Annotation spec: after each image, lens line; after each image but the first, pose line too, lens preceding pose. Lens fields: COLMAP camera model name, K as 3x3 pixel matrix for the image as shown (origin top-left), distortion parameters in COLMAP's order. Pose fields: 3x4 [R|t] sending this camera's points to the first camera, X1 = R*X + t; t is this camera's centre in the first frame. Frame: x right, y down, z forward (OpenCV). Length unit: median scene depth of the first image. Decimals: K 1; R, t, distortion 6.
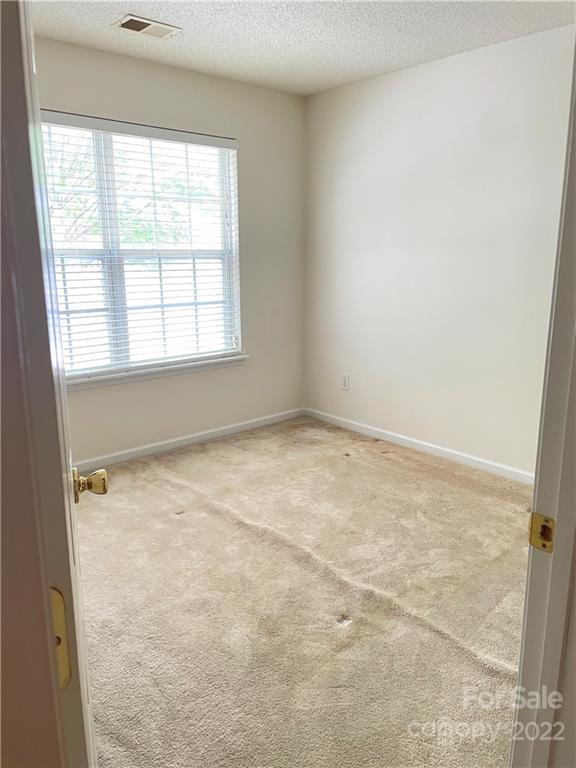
lens RADIAL K [[584.7, 0, 292.9], [0, 584.7, 383.8], [0, 0, 1]] dist [0.093781, -0.106669]
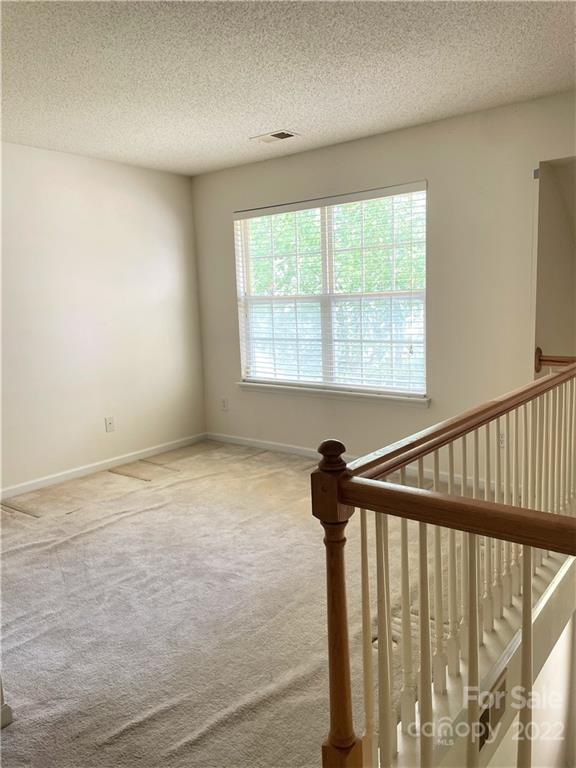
lens RADIAL K [[584.7, 0, 292.9], [0, 584.7, 383.8], [0, 0, 1]] dist [0.093781, -0.106669]
pose [[0.191039, 0.146617, -0.970571, 0.941943], [-0.177445, 0.977649, 0.112760, -0.166033], [0.965410, 0.150682, 0.212786, 0.678287]]
